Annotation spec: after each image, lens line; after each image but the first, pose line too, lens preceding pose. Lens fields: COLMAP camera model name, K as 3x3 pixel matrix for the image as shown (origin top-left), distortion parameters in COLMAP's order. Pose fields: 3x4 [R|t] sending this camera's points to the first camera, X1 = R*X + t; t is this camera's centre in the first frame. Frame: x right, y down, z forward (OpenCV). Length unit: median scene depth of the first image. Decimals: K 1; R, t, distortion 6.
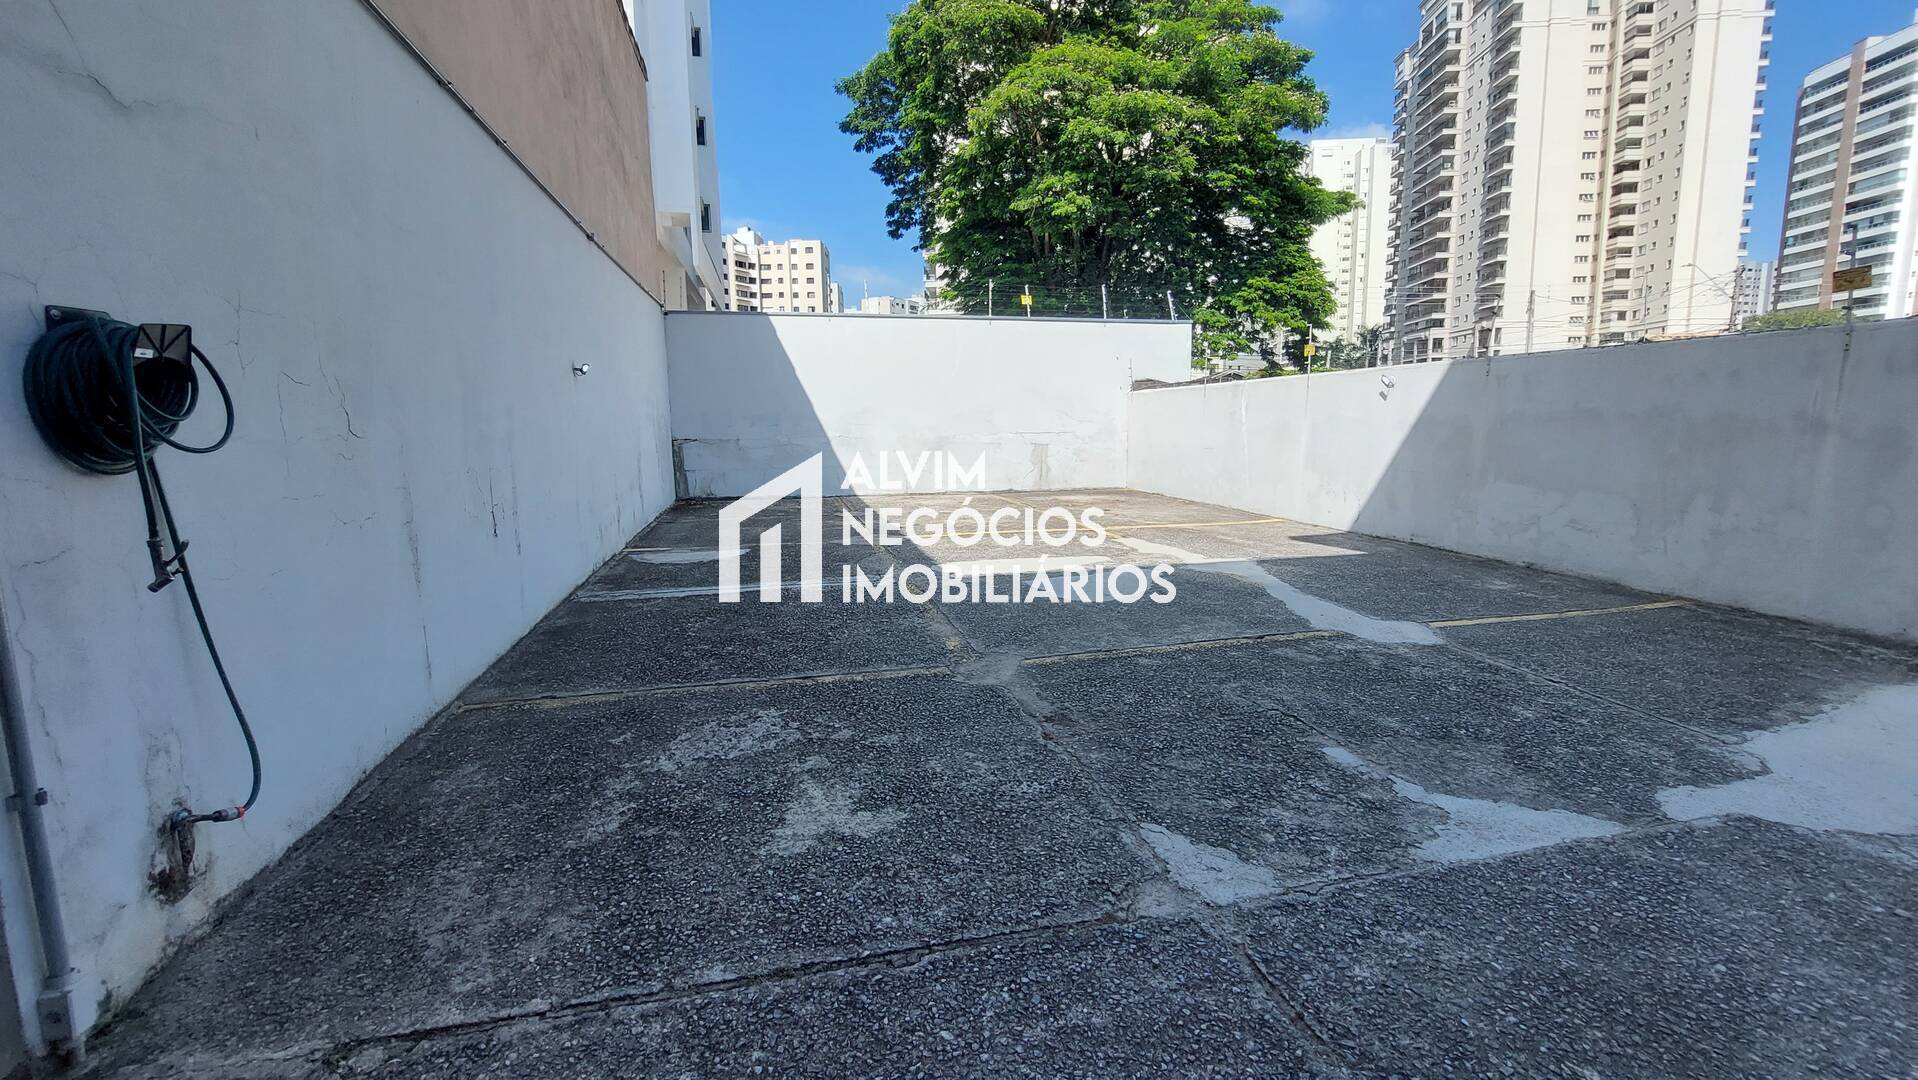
lens RADIAL K [[774.5, 0, 961.0], [0, 774.5, 532.1], [0, 0, 1]] dist [-0.003091, -0.010386]
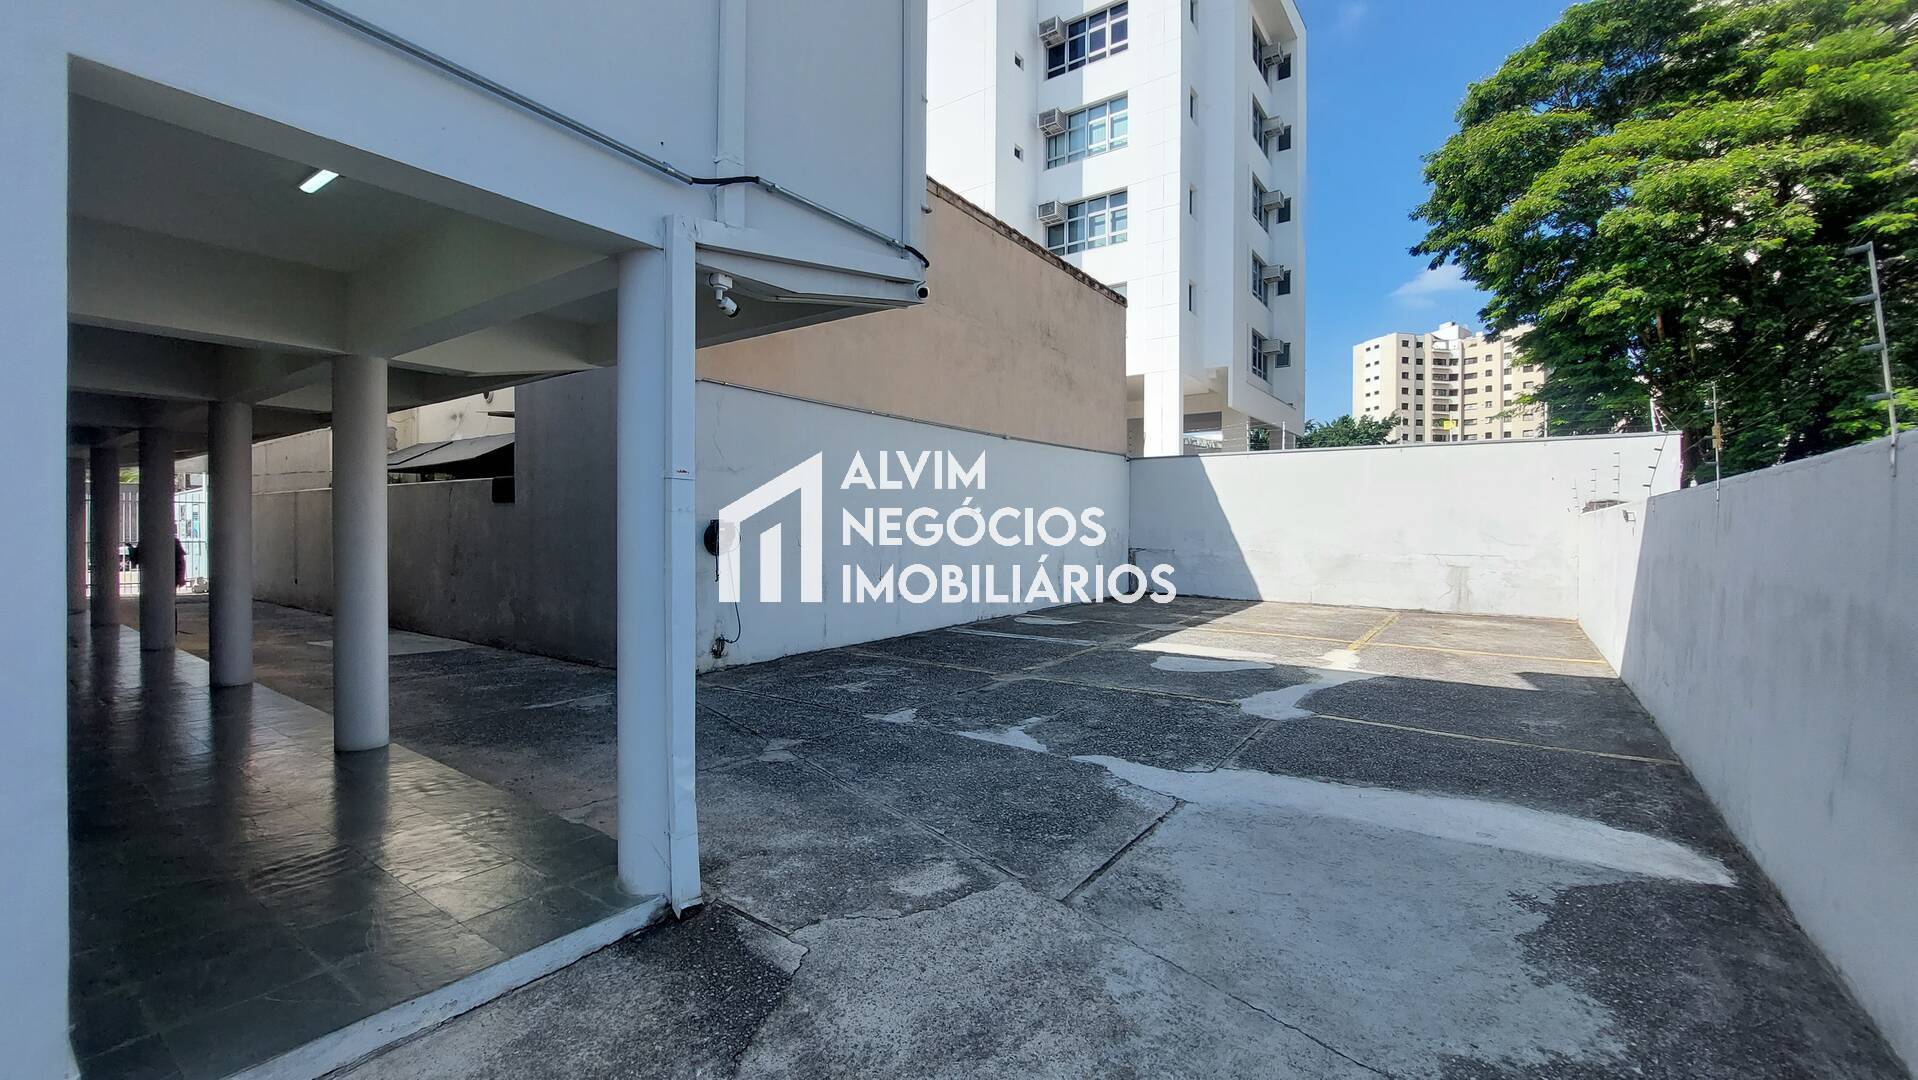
lens RADIAL K [[774.5, 0, 961.0], [0, 774.5, 532.1], [0, 0, 1]] dist [-0.003091, -0.010386]
pose [[0.657293, 0.021029, -0.753342, 0.241310], [-0.120138, 0.989752, -0.077193, -0.002616], [0.743998, 0.141243, 0.653083, -0.069940]]
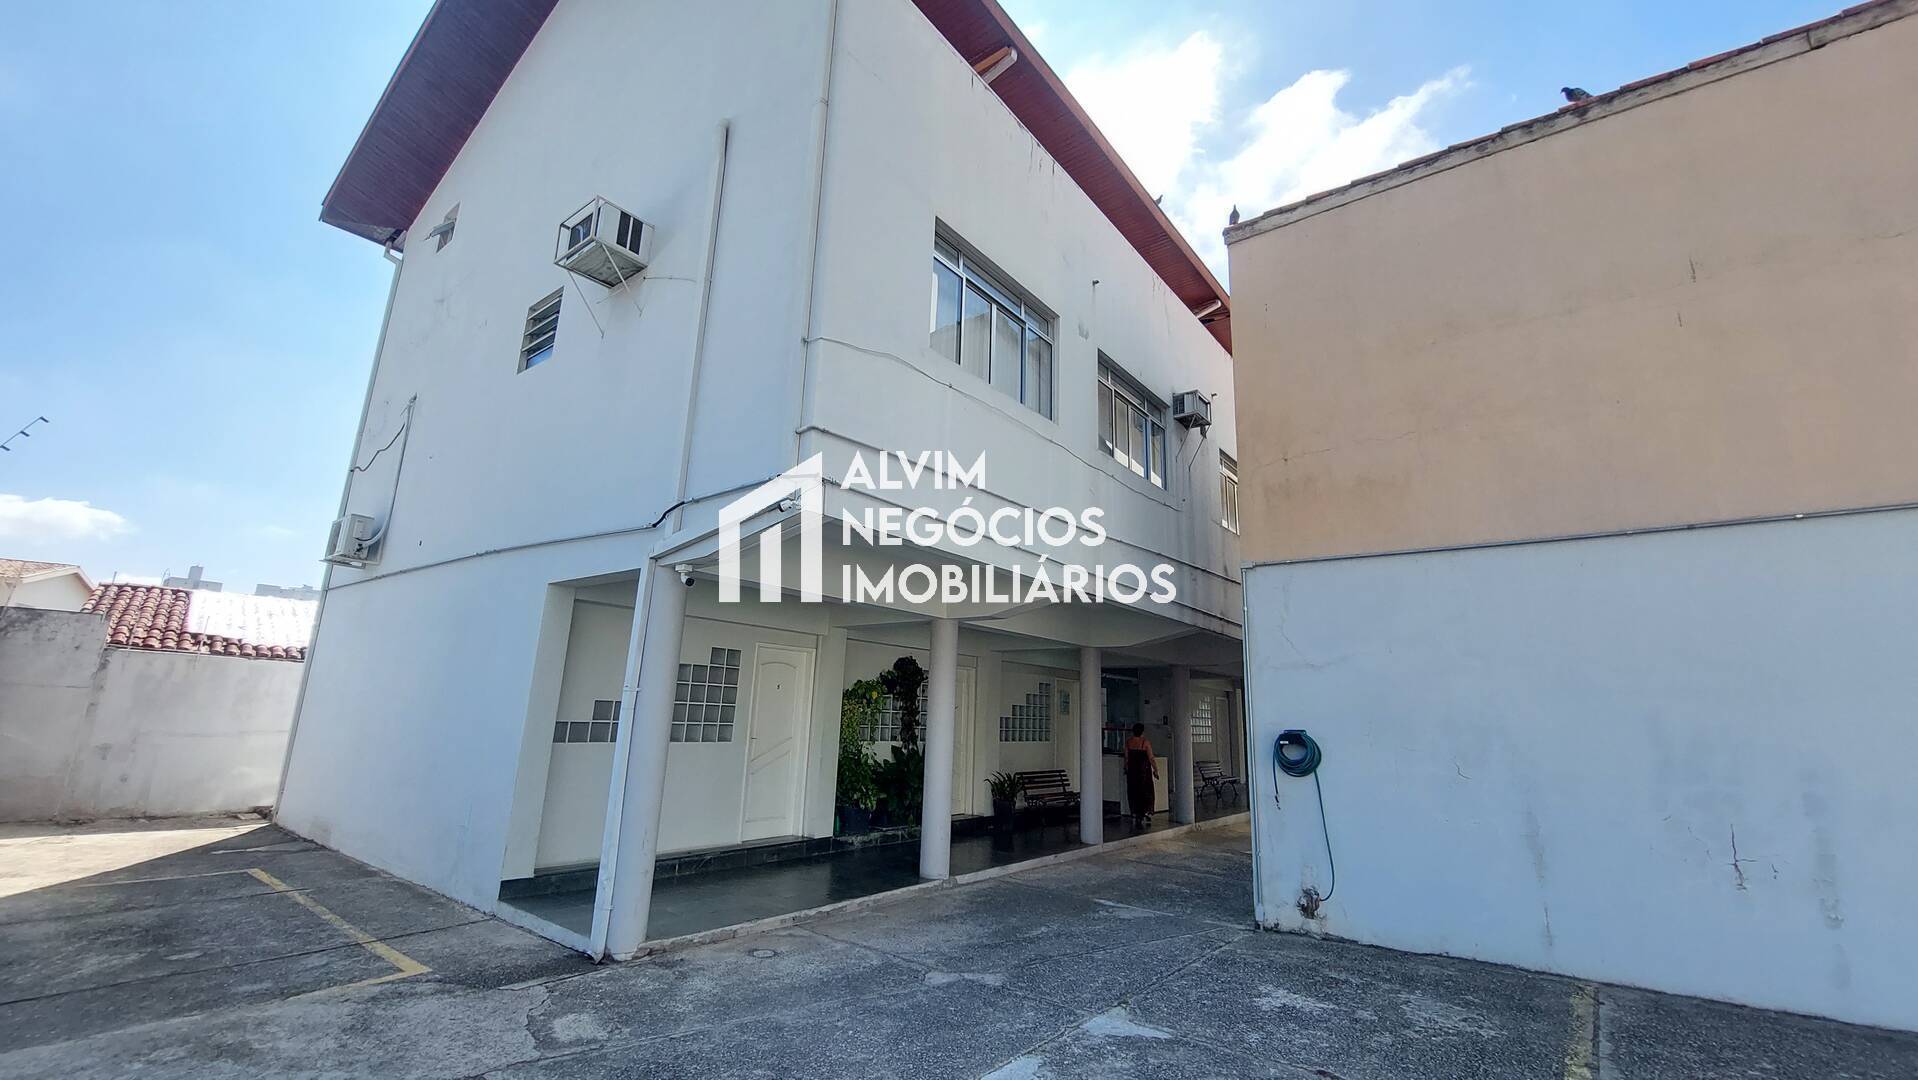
lens RADIAL K [[773.9, 0, 960.3], [0, 773.9, 527.5], [0, 0, 1]] dist [-0.009615, -0.005327]
pose [[-0.792433, -0.154837, -0.589979, 0.176907], [-0.098343, 0.987022, -0.126948, -0.044471], [0.601978, -0.042578, -0.797376, 0.217491]]
